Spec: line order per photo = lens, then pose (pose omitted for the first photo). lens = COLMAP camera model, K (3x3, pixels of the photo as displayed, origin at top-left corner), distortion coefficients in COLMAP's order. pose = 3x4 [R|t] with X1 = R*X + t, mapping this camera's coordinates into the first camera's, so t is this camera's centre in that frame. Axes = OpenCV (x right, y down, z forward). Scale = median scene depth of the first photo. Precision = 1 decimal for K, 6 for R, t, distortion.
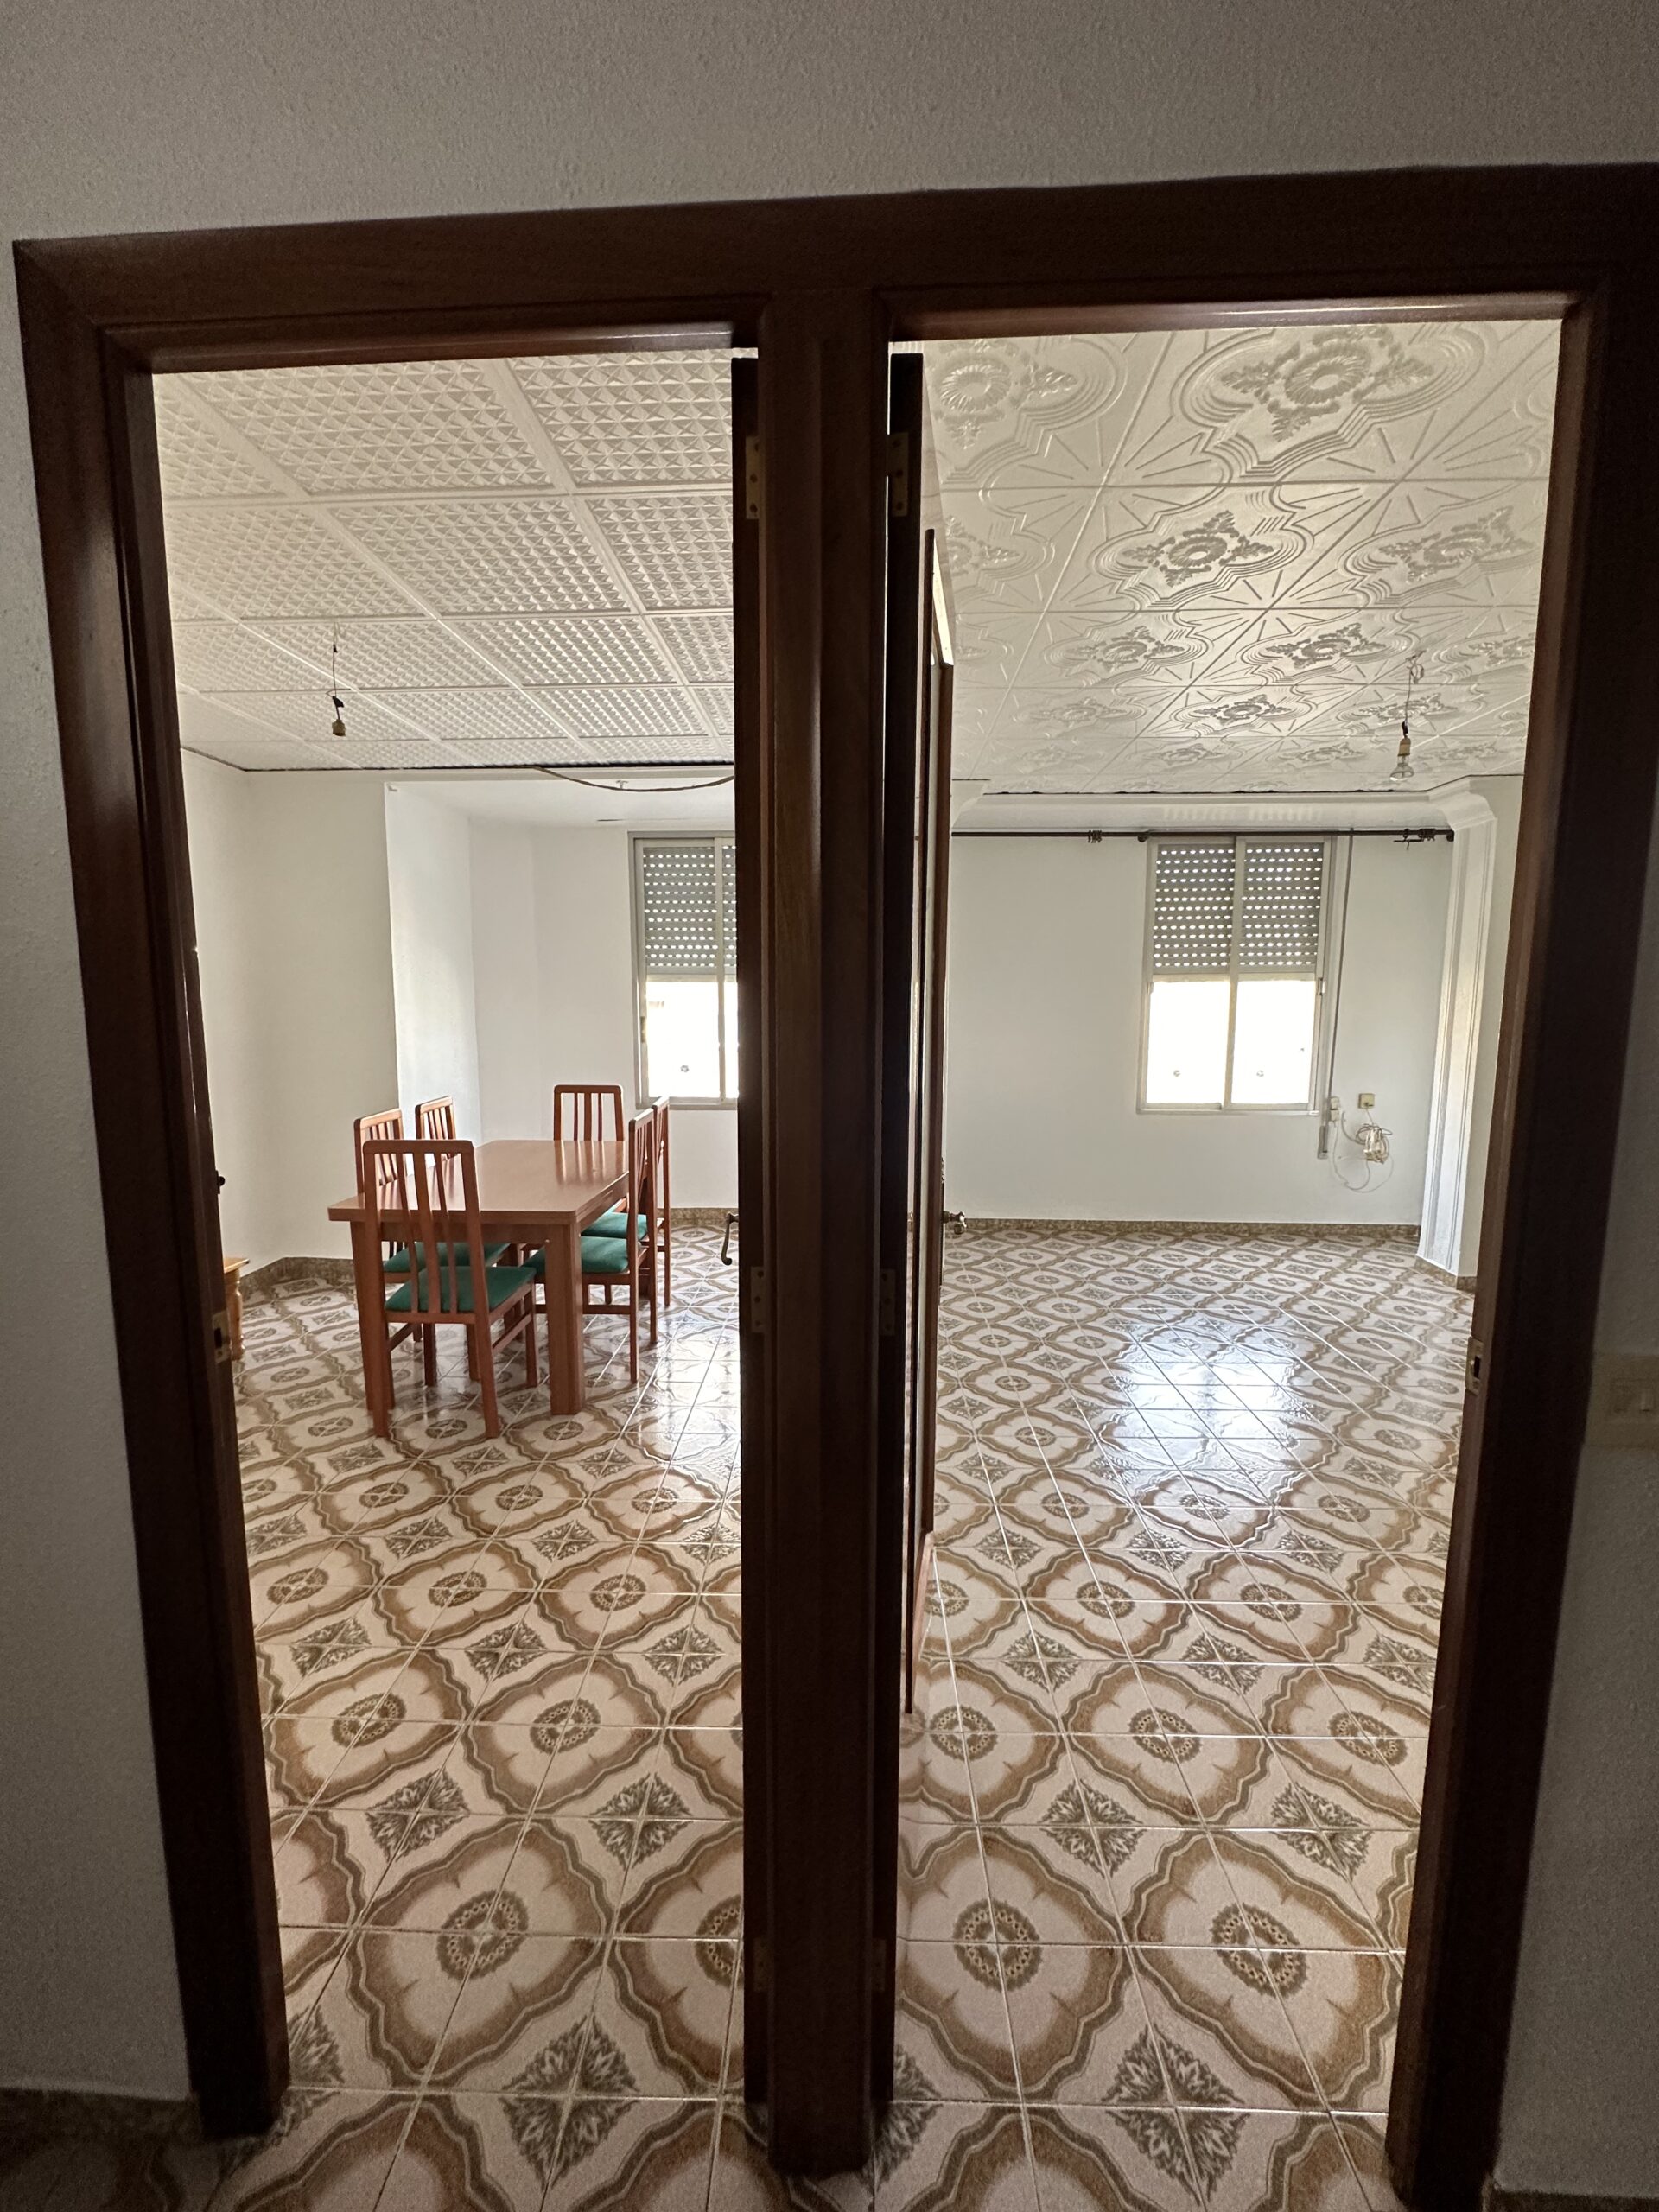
lens RADIAL K [[879.8, 0, 833.0], [0, 879.8, 1102.1], [0, 0, 1]] dist [-0.002994, -0.000155]
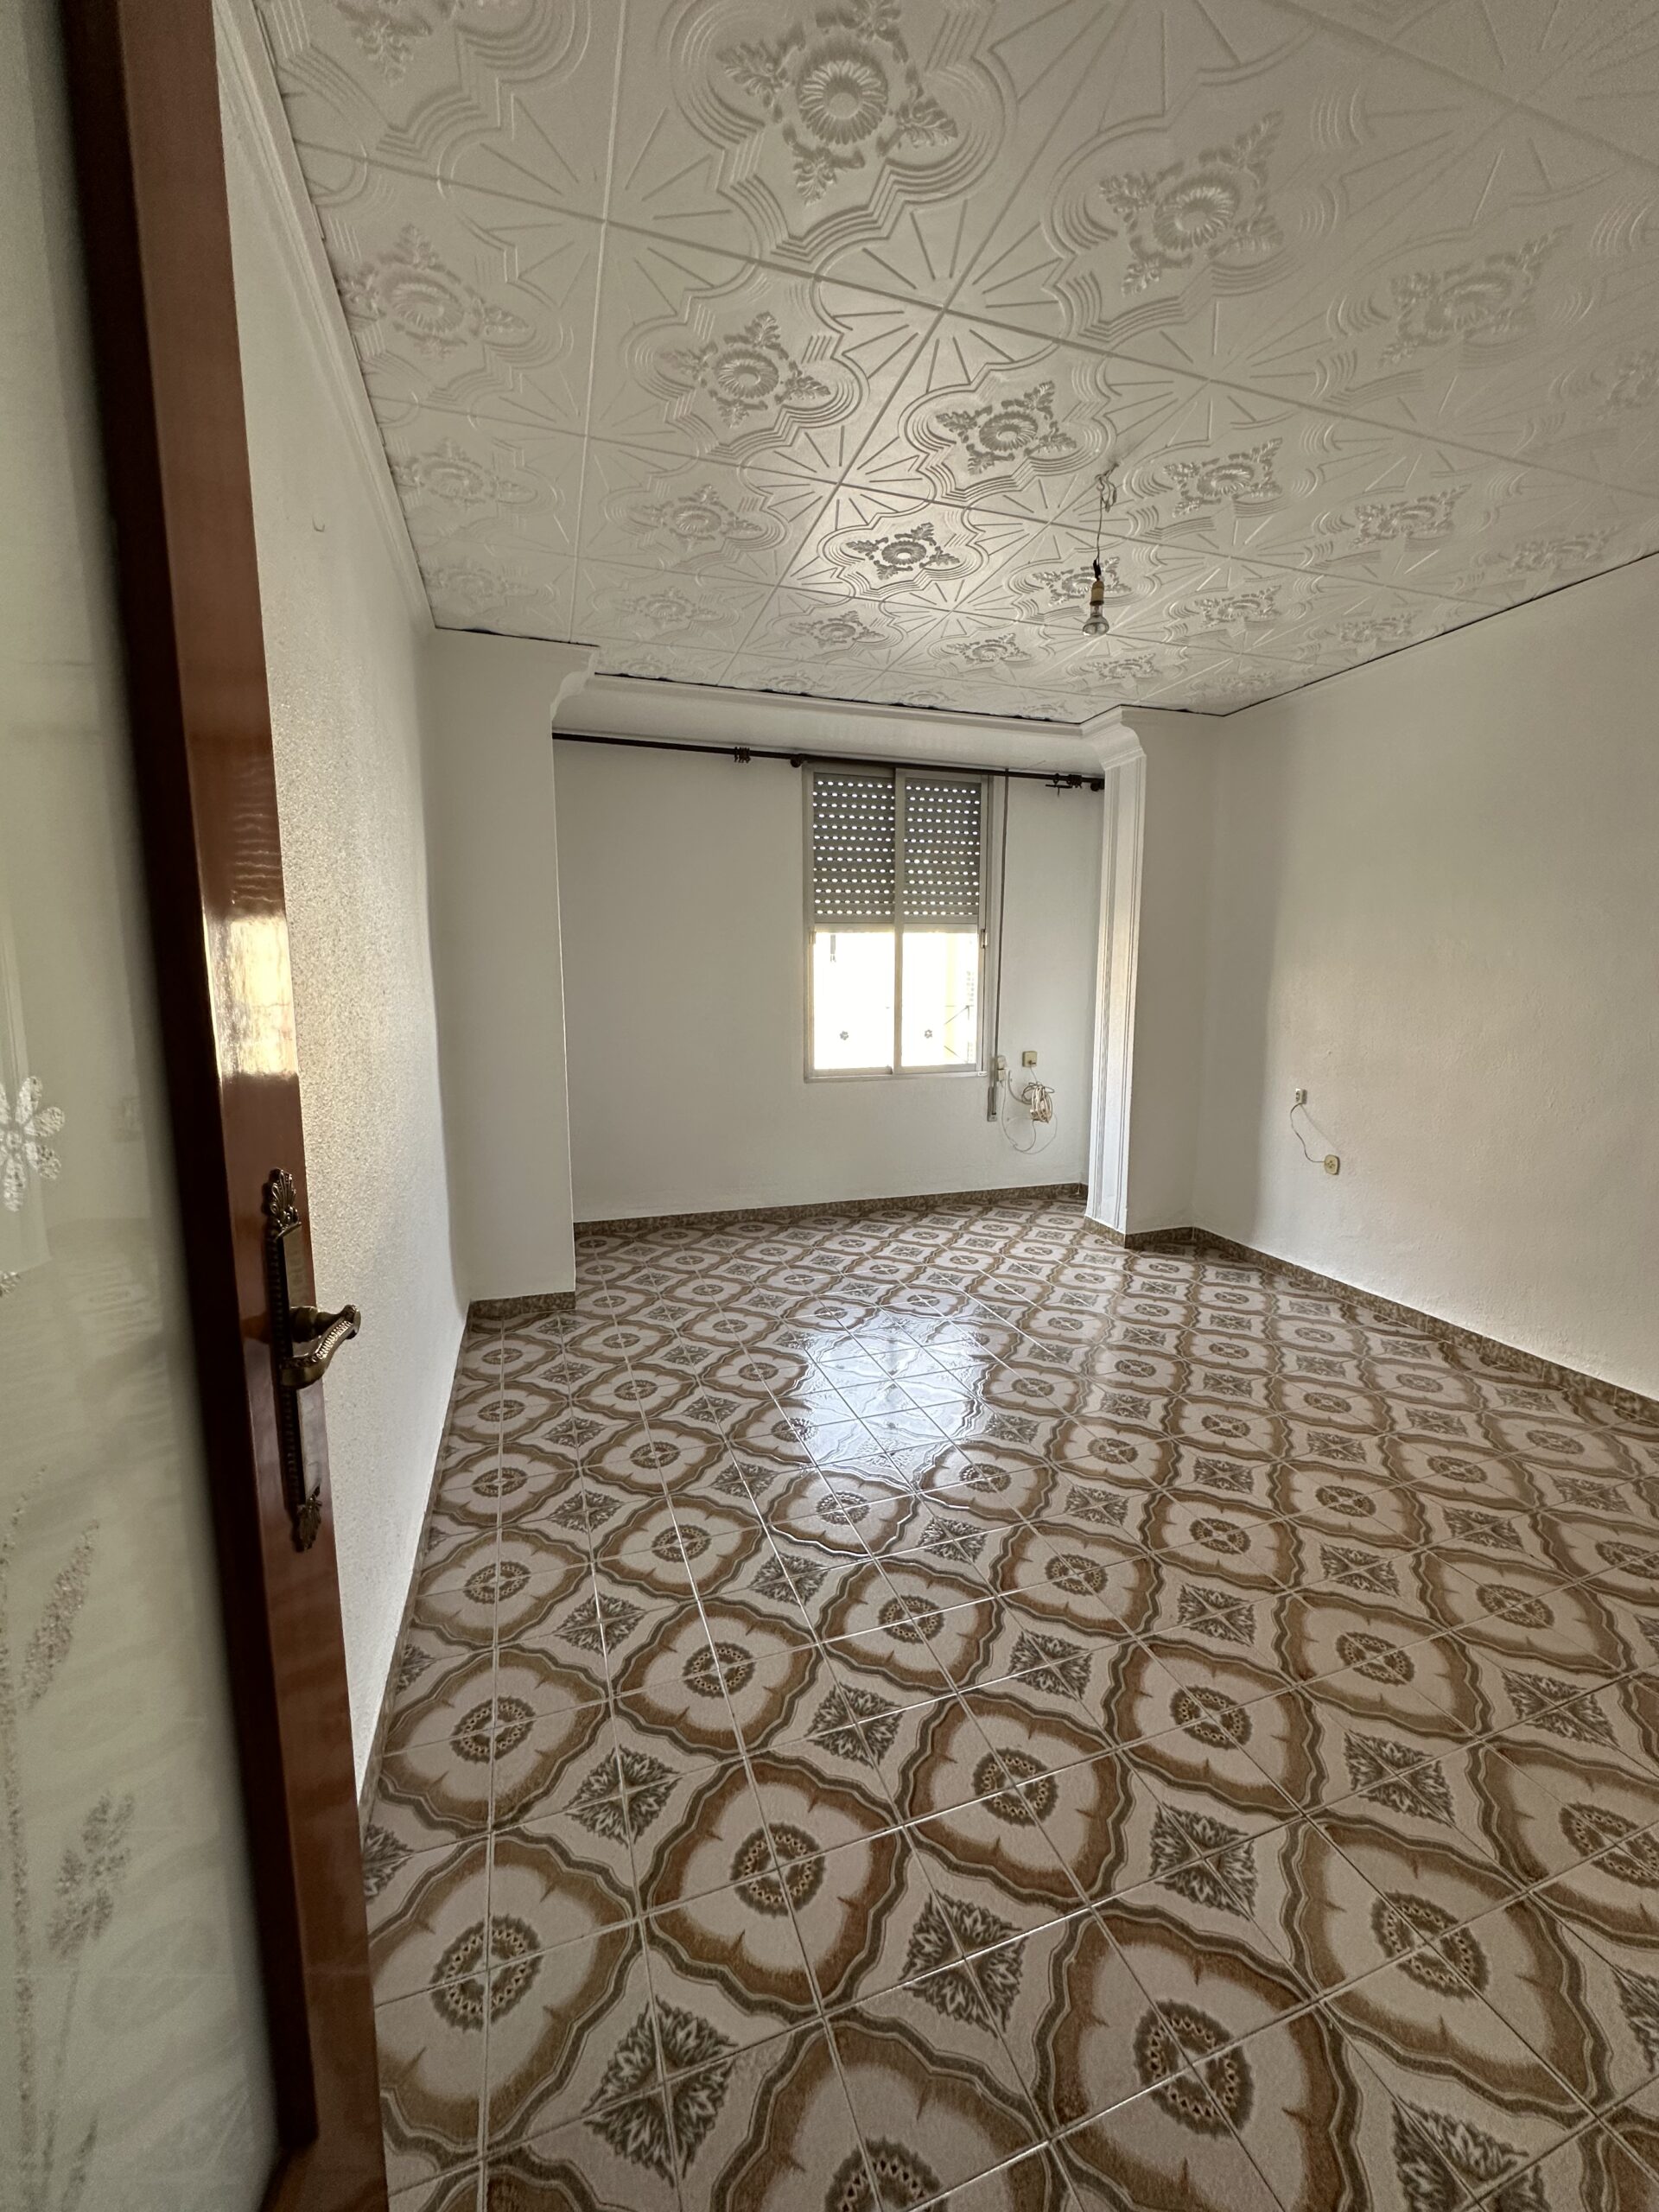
lens RADIAL K [[879.8, 0, 833.0], [0, 879.8, 1102.1], [0, 0, 1]] dist [-0.002994, -0.000155]
pose [[0.935114, -0.051813, 0.350538, 0.069014], [0.045212, 0.998613, 0.026993, 0.010860], [-0.351451, -0.009393, 0.936159, 0.182817]]
